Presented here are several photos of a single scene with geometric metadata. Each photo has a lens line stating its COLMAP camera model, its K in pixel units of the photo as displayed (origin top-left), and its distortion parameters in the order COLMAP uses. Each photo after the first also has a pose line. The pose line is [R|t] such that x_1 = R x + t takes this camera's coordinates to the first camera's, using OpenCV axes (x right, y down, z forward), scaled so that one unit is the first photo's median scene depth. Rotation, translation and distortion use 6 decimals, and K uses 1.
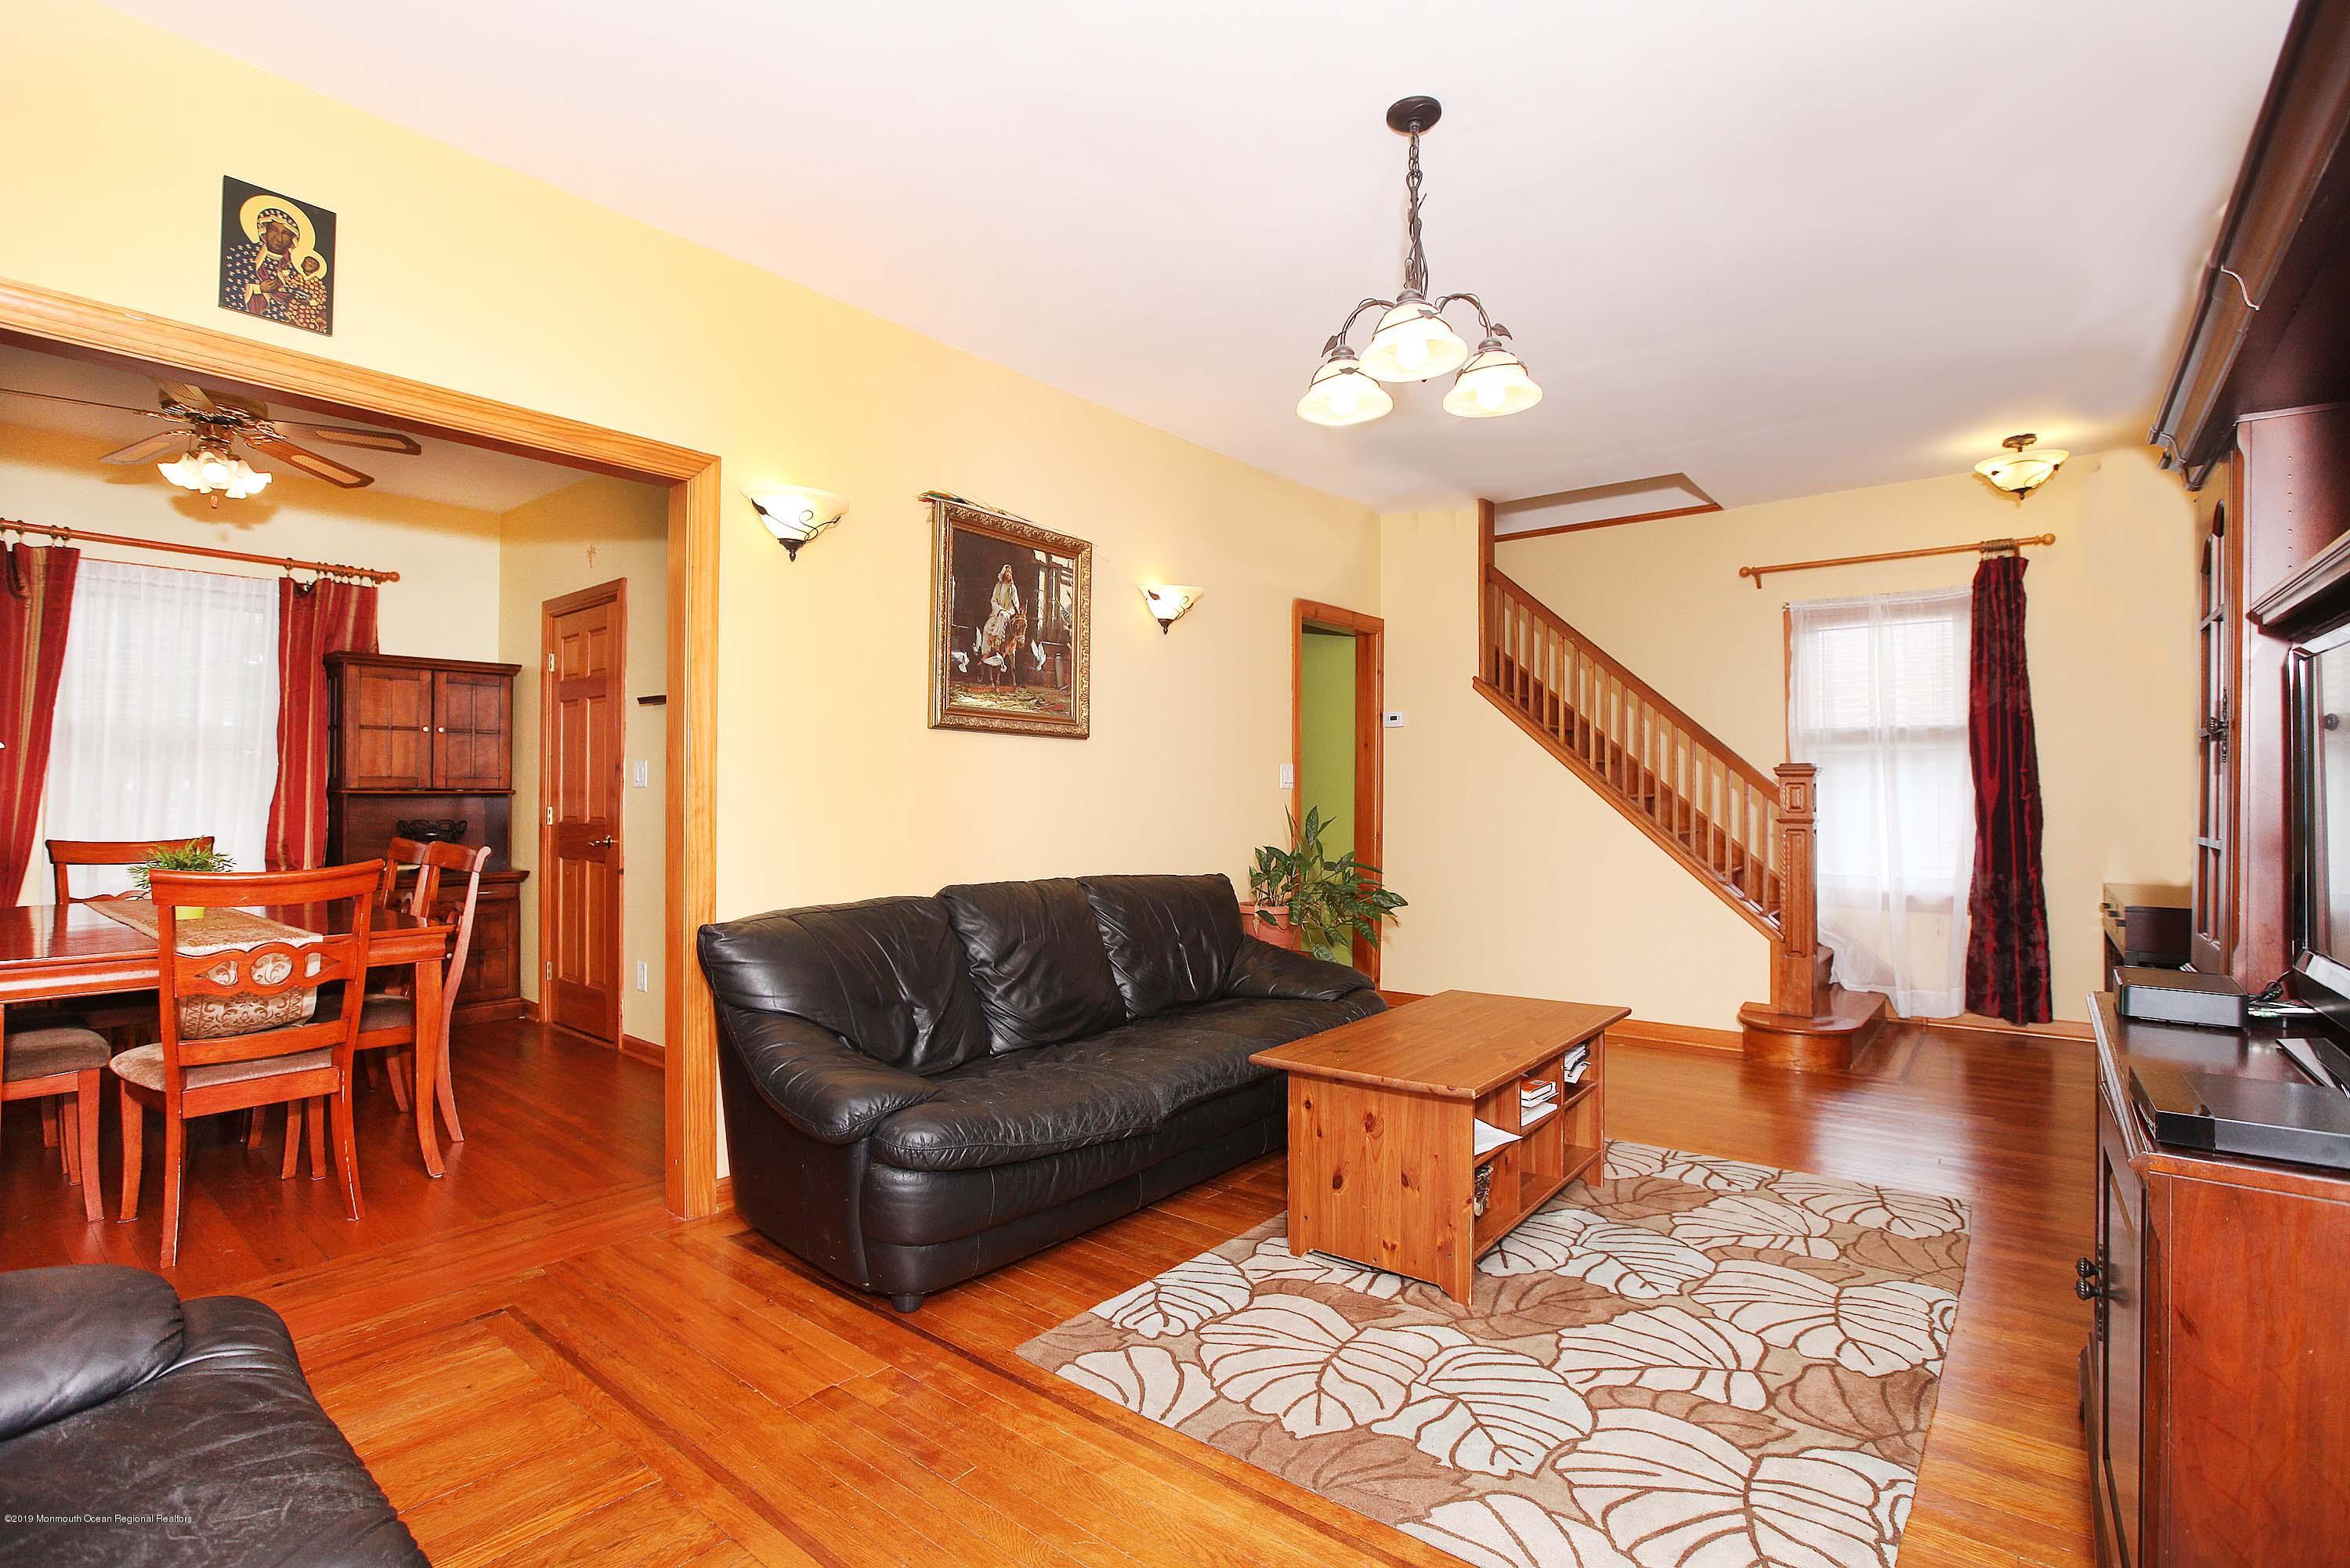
lens RADIAL K [[1096.6, 0, 1163.6], [0, 1096.6, 794.7], [0, 0, 1]] dist [-0.058927, 0.020689]
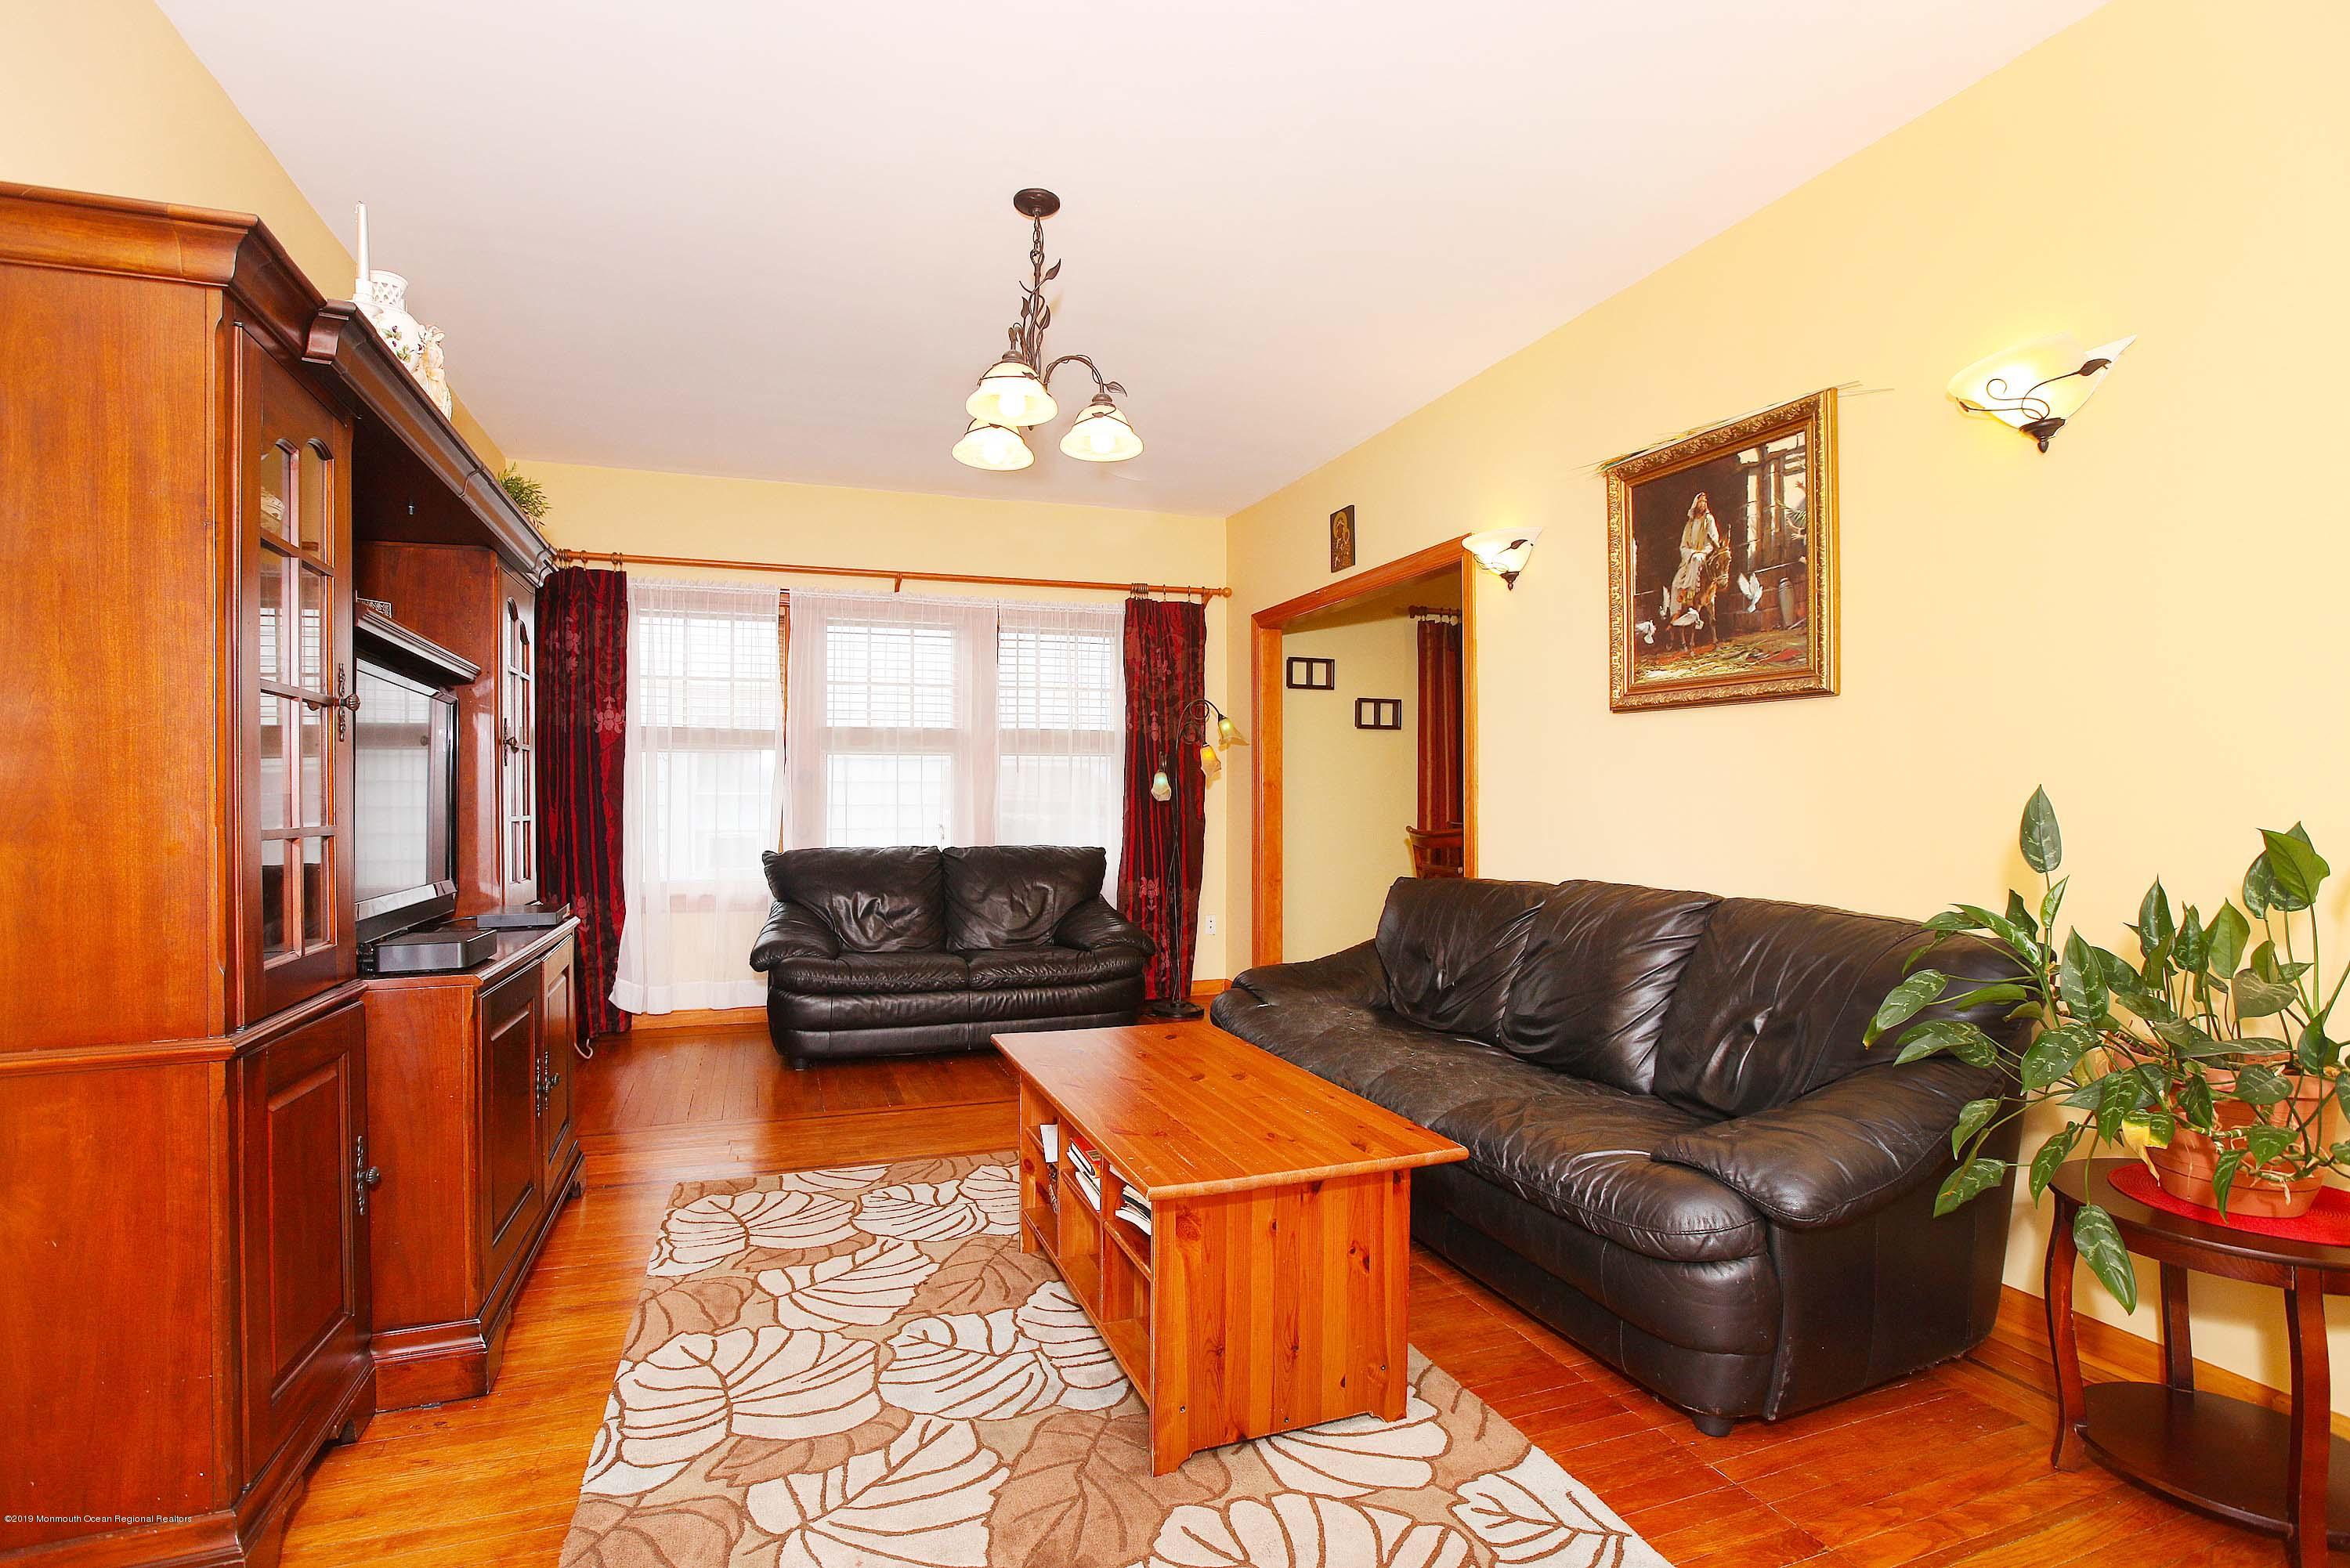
lens RADIAL K [[1096.6, 0, 1163.6], [0, 1096.6, 794.7], [0, 0, 1]] dist [-0.058927, 0.020689]
pose [[-0.511078, -0.004028, -0.859525, 0.766029], [0.000507, 0.999987, -0.004988, 0.012758], [0.859534, -0.002986, -0.511070, 1.119604]]
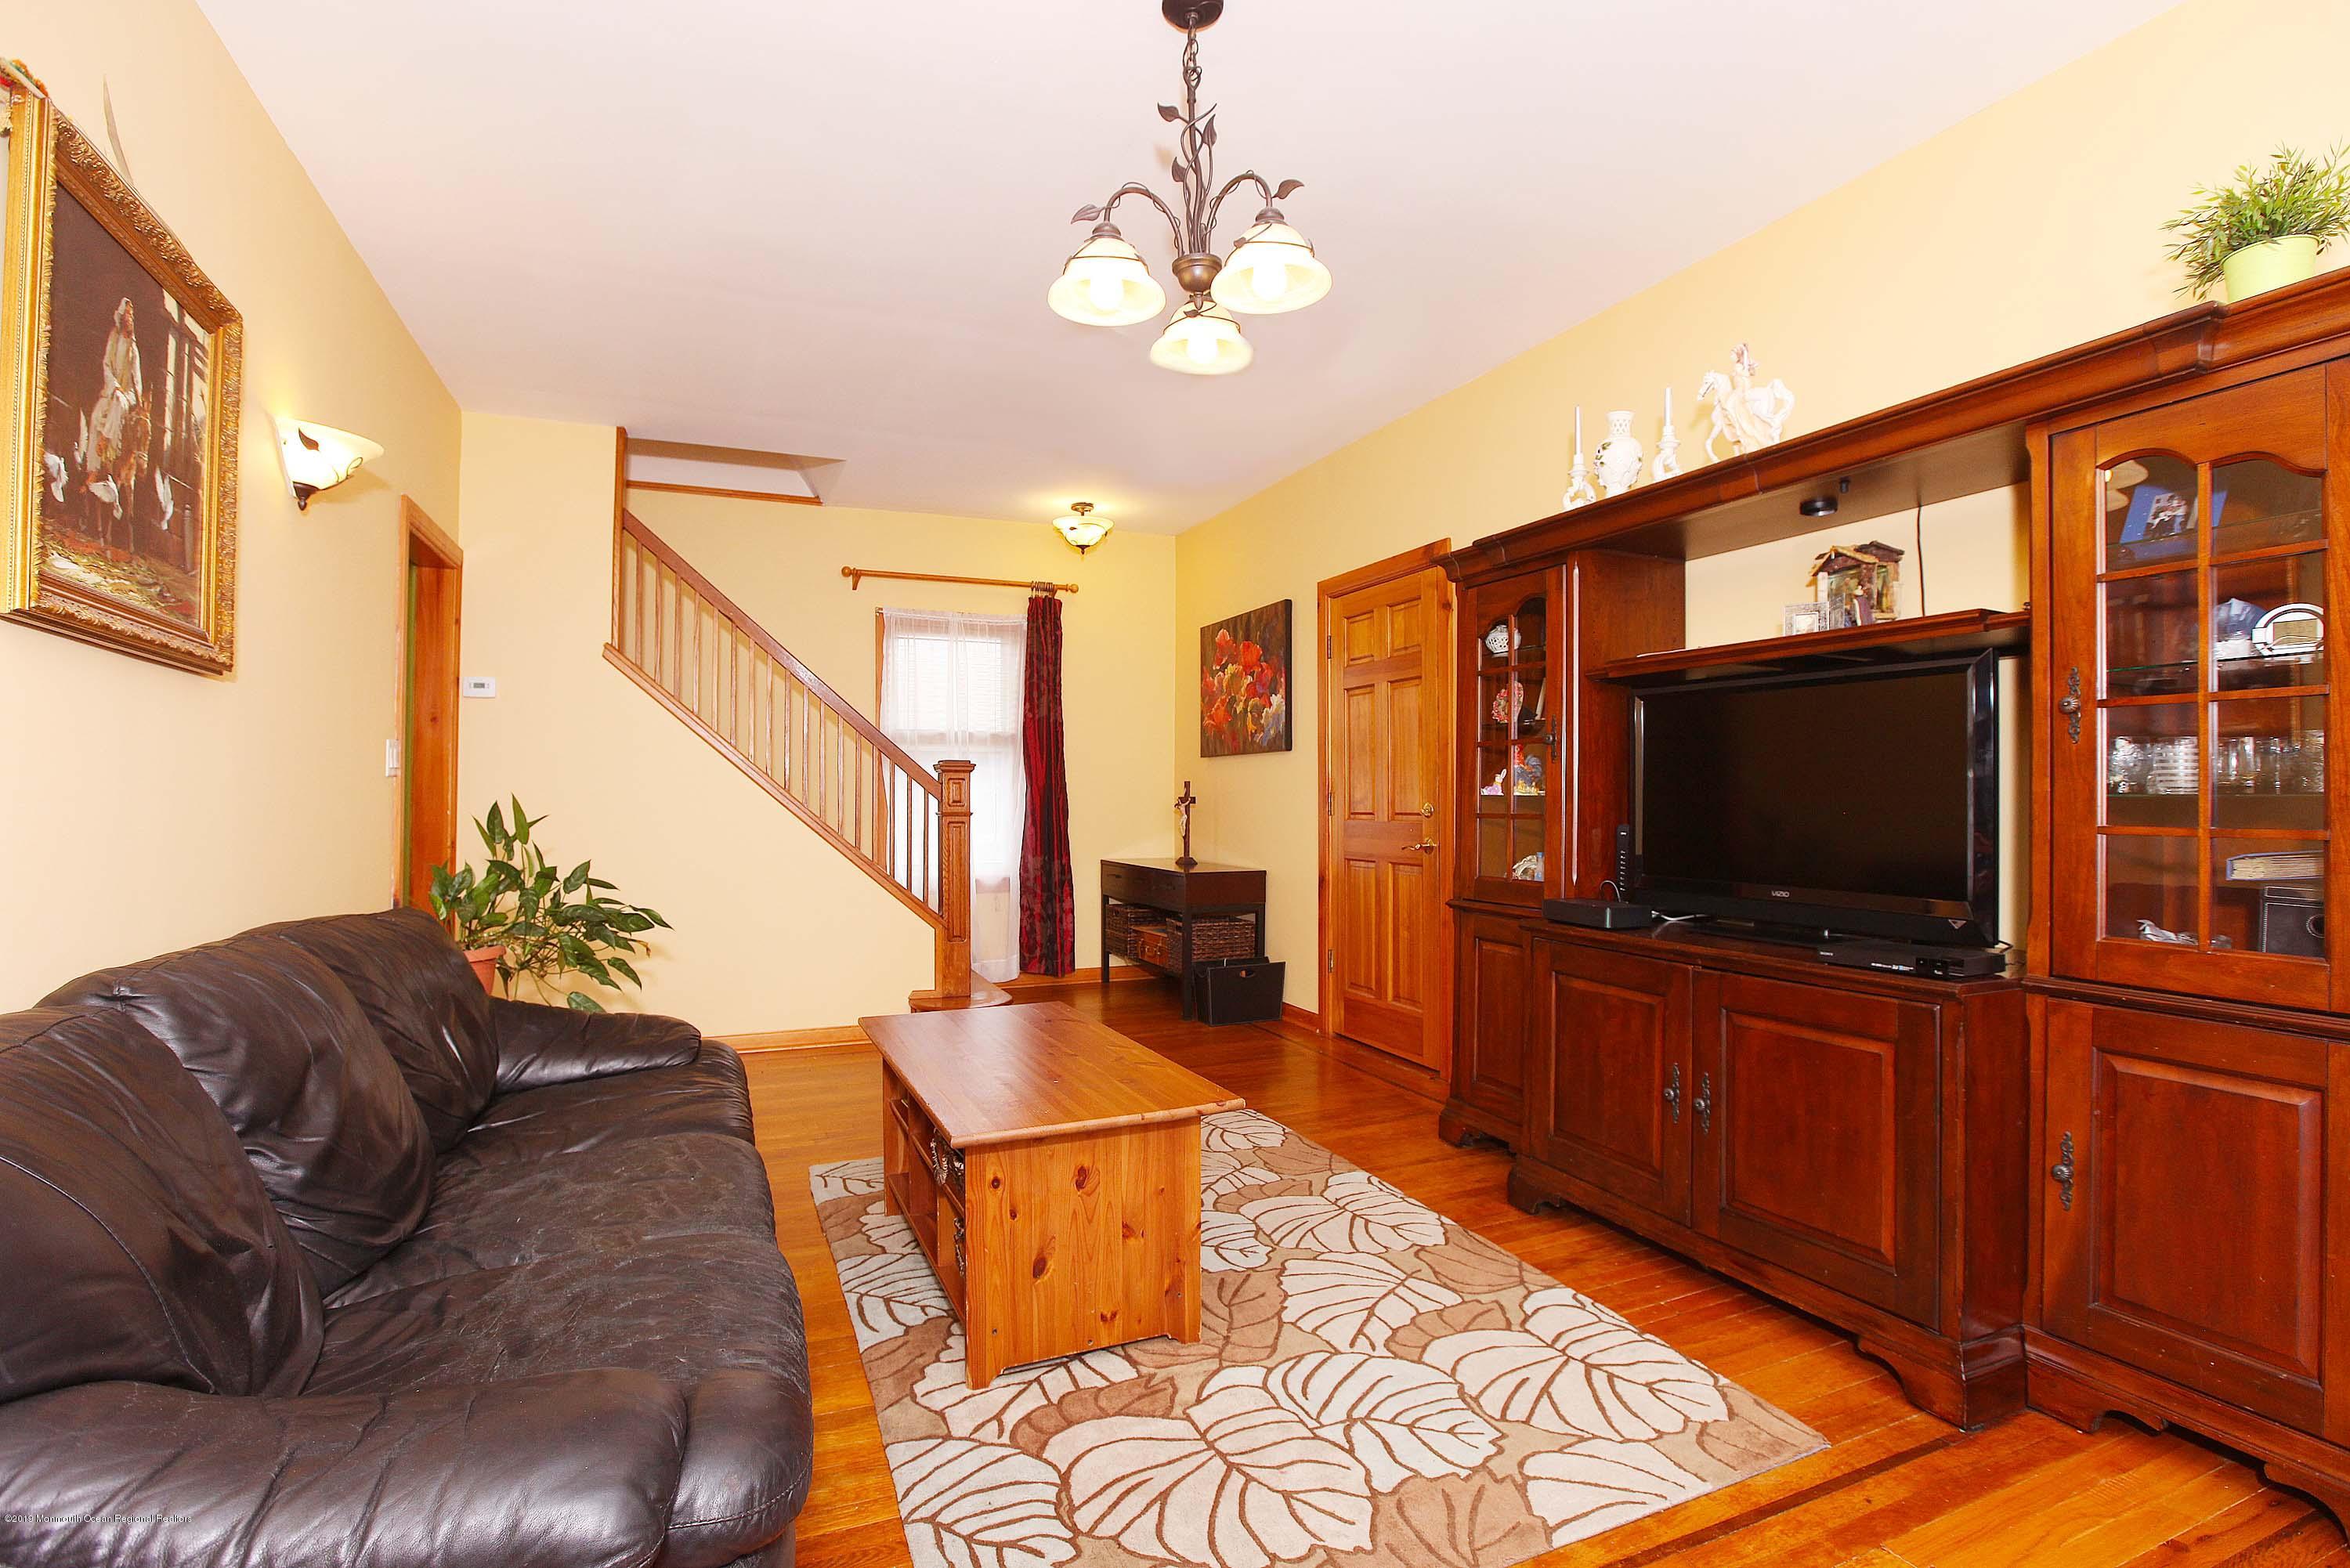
lens RADIAL K [[1096.6, 0, 1163.6], [0, 1096.6, 794.7], [0, 0, 1]] dist [-0.058927, 0.020689]
pose [[0.466087, 0.001695, 0.884737, -0.357562], [0.001766, 0.999994, -0.002846, 0.011206], [-0.884737, 0.002889, 0.466082, 0.399535]]
